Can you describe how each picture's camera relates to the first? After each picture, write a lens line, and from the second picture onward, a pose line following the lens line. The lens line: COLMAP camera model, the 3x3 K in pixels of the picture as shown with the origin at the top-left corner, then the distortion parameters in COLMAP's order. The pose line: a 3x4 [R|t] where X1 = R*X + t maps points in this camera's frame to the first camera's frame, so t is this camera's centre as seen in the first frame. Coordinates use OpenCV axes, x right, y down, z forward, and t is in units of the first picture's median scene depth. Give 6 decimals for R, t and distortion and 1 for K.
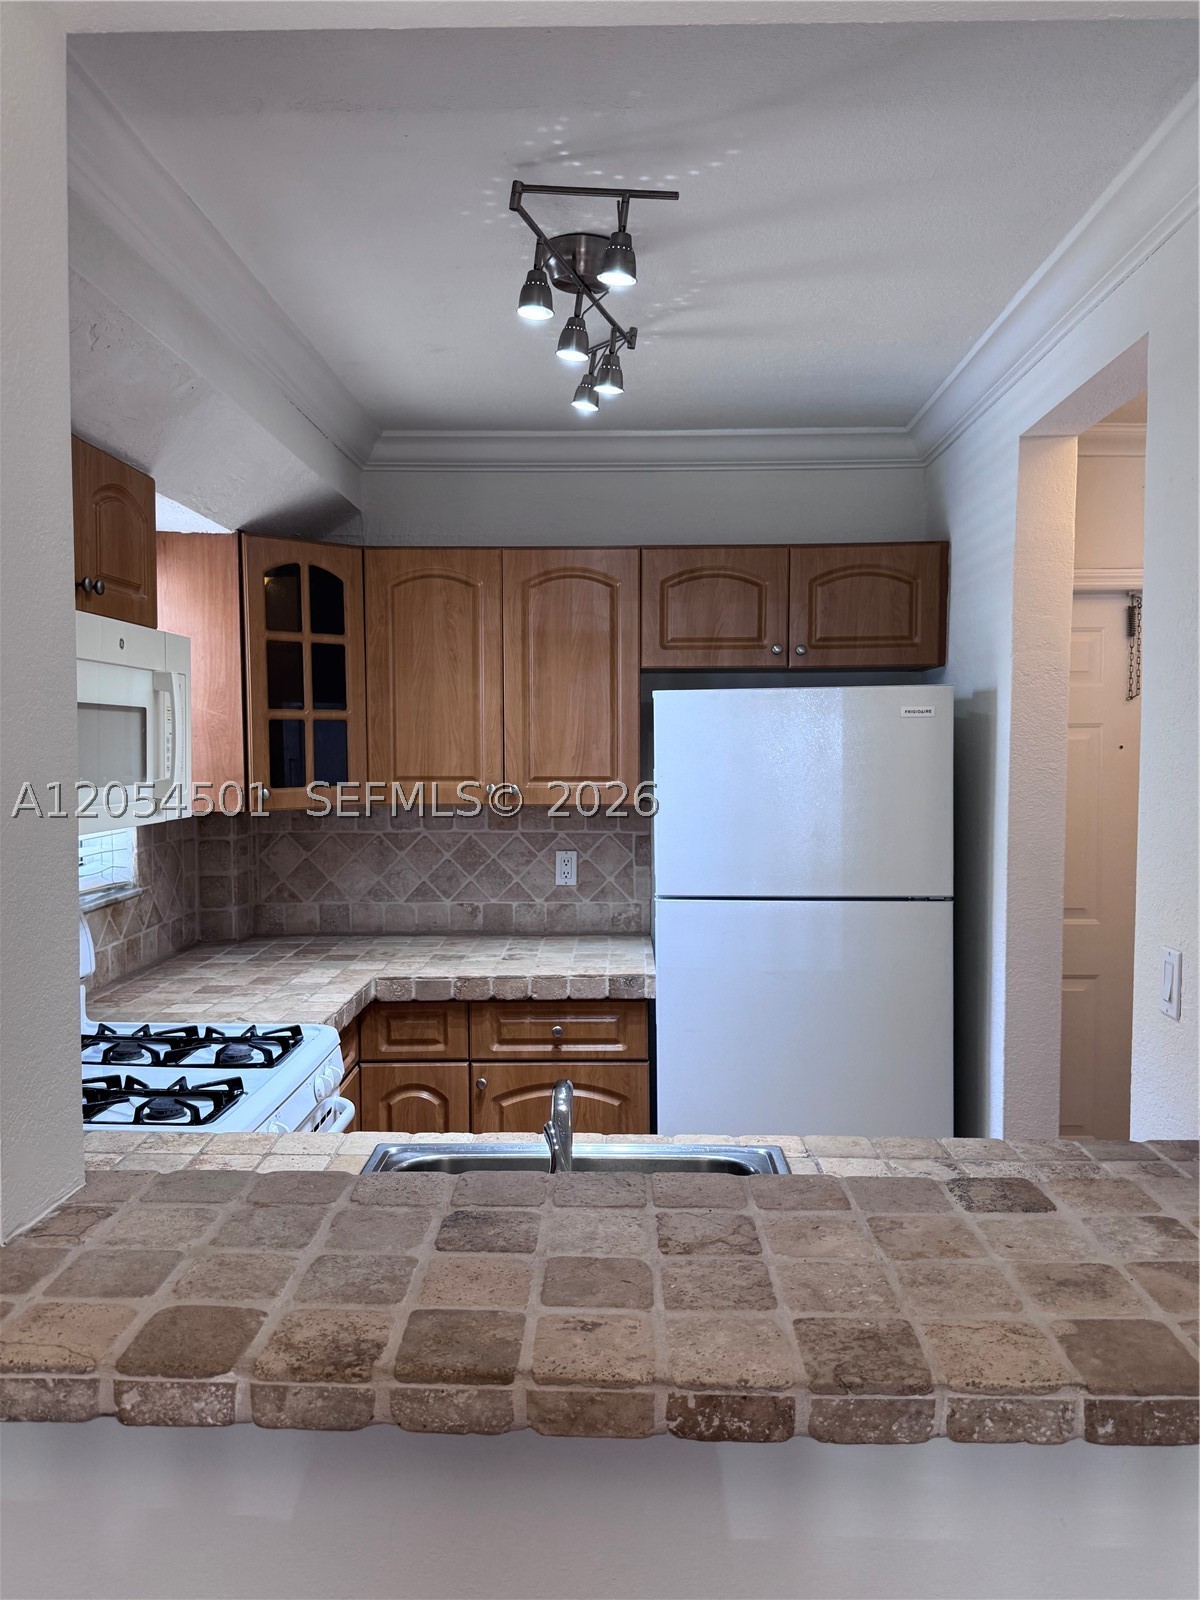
lens RADIAL K [[1208.3, 0, 609.9], [0, 1208.3, 804.4], [0, 0, 1]] dist [0.013785, 0.000441]
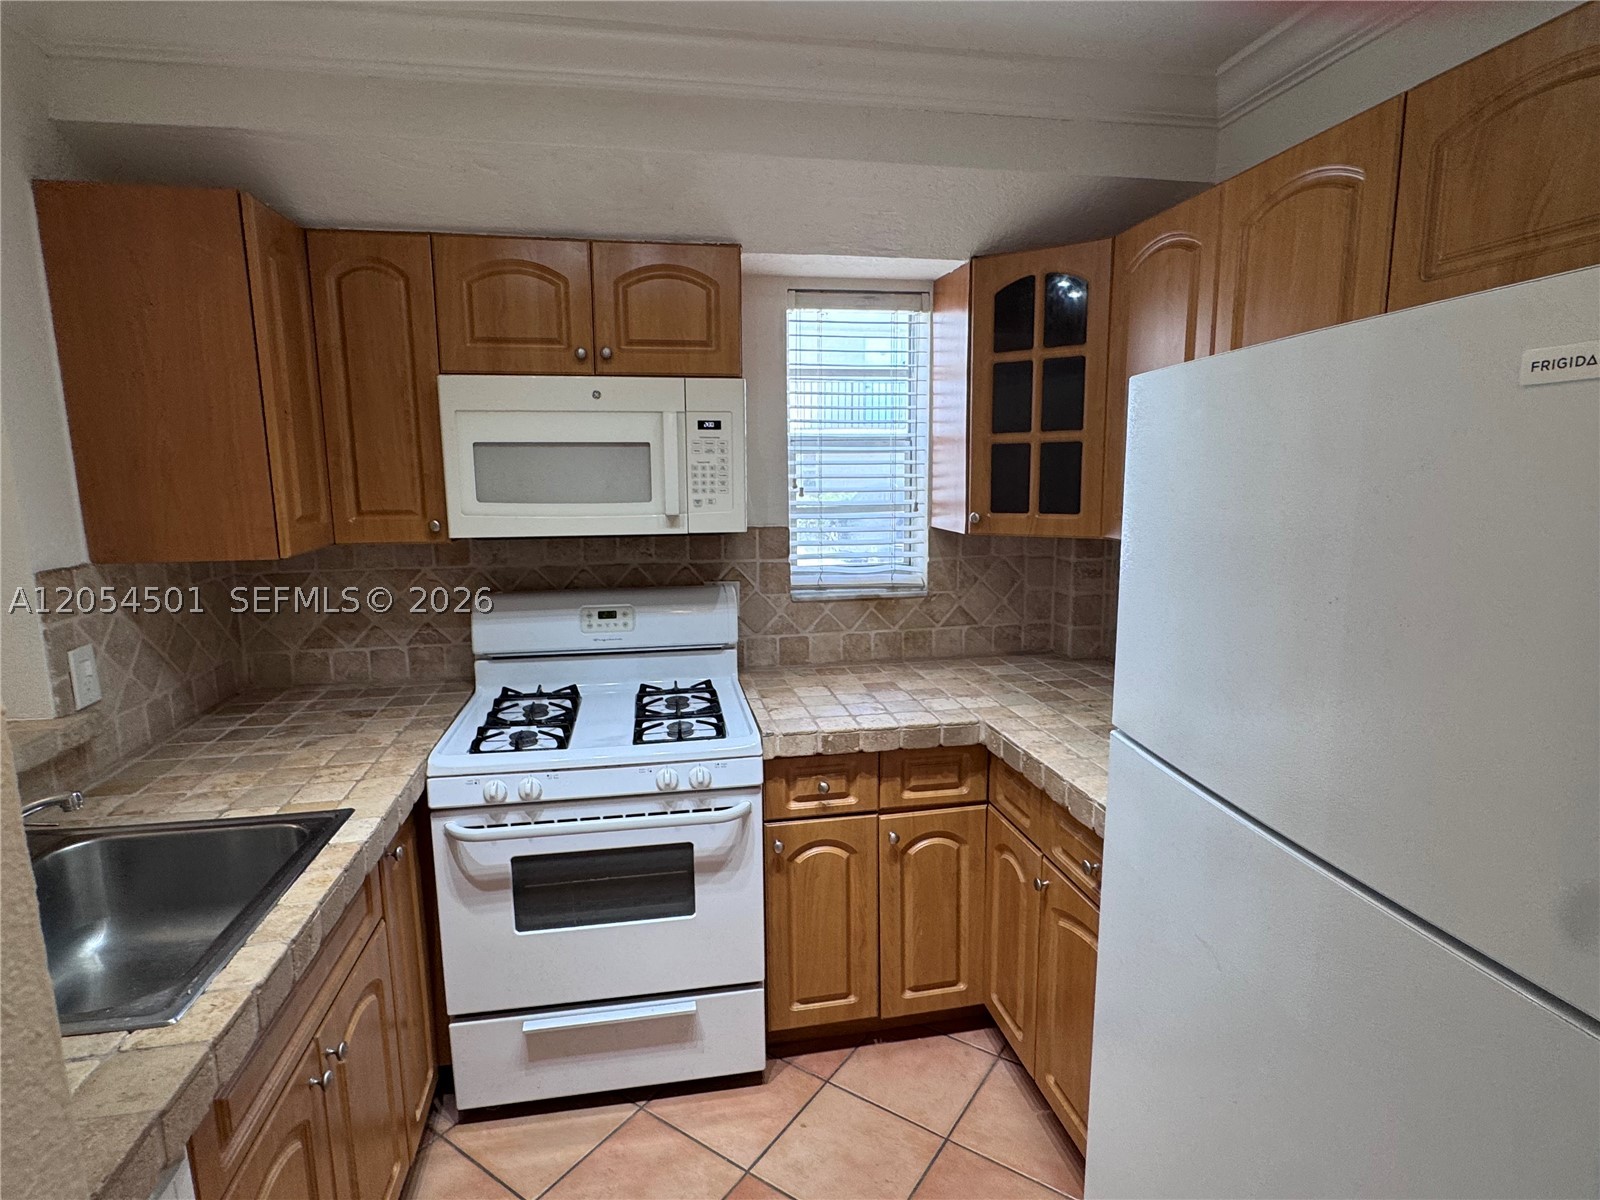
lens RADIAL K [[821.3, 0, 799.9], [0, 821.3, 593.8], [0, 0, 1]] dist [-0.000580, 0.000047]
pose [[0.199684, 0.148170, -0.968593, 0.355422], [-0.043279, 0.988870, 0.142349, -0.036430], [0.978904, 0.013495, 0.203875, 0.683024]]
